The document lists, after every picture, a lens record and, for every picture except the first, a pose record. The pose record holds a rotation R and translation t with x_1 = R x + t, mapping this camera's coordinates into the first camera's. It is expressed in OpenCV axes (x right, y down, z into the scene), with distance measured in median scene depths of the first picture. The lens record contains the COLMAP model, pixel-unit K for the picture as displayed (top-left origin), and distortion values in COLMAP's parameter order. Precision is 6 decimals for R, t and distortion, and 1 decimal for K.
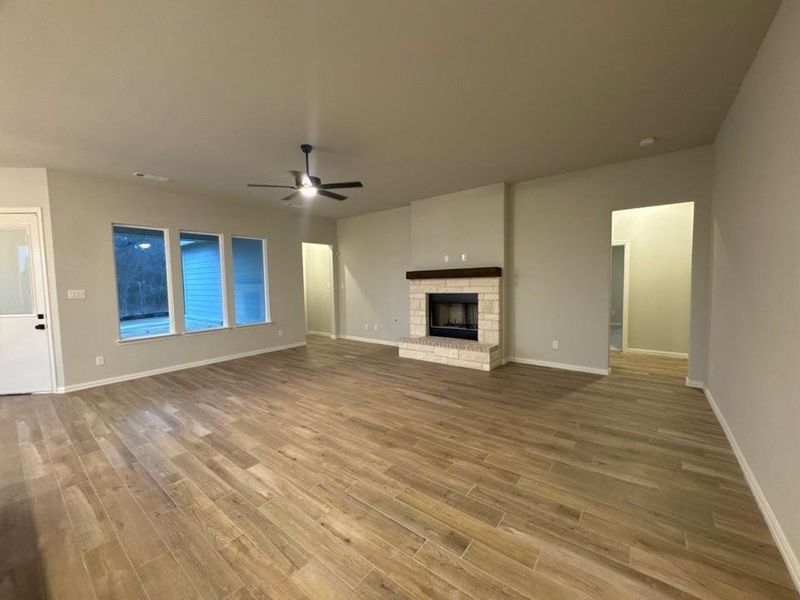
lens RADIAL K [[319.2, 0, 404.6], [0, 319.2, 300.5], [0, 0, 1]] dist [-0.003756, -0.000451]
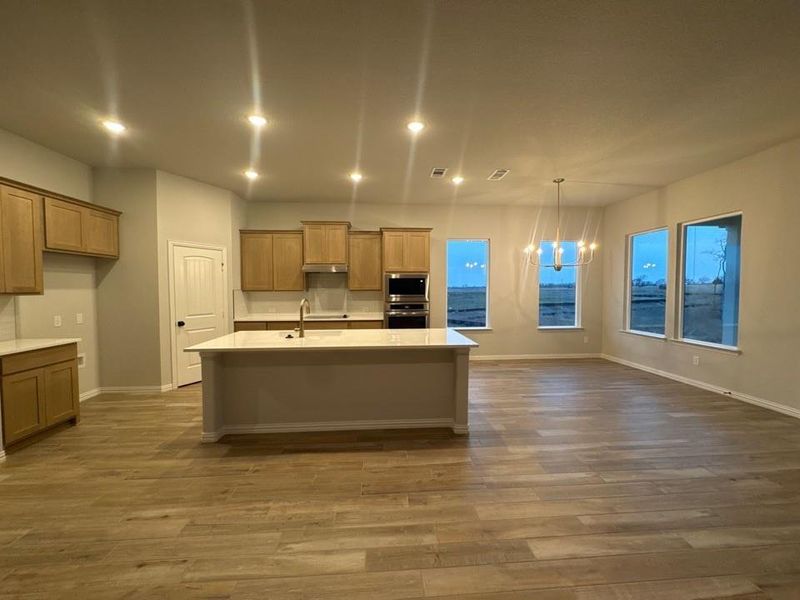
lens RADIAL K [[319.2, 0, 402.7], [0, 319.2, 298.8], [0, 0, 1]] dist [-0.003756, -0.000451]
pose [[-0.747238, 0.042844, -0.663174, -0.129428], [-0.025733, 0.995306, 0.093295, -0.088495], [0.664058, 0.086779, -0.742628, 1.616738]]
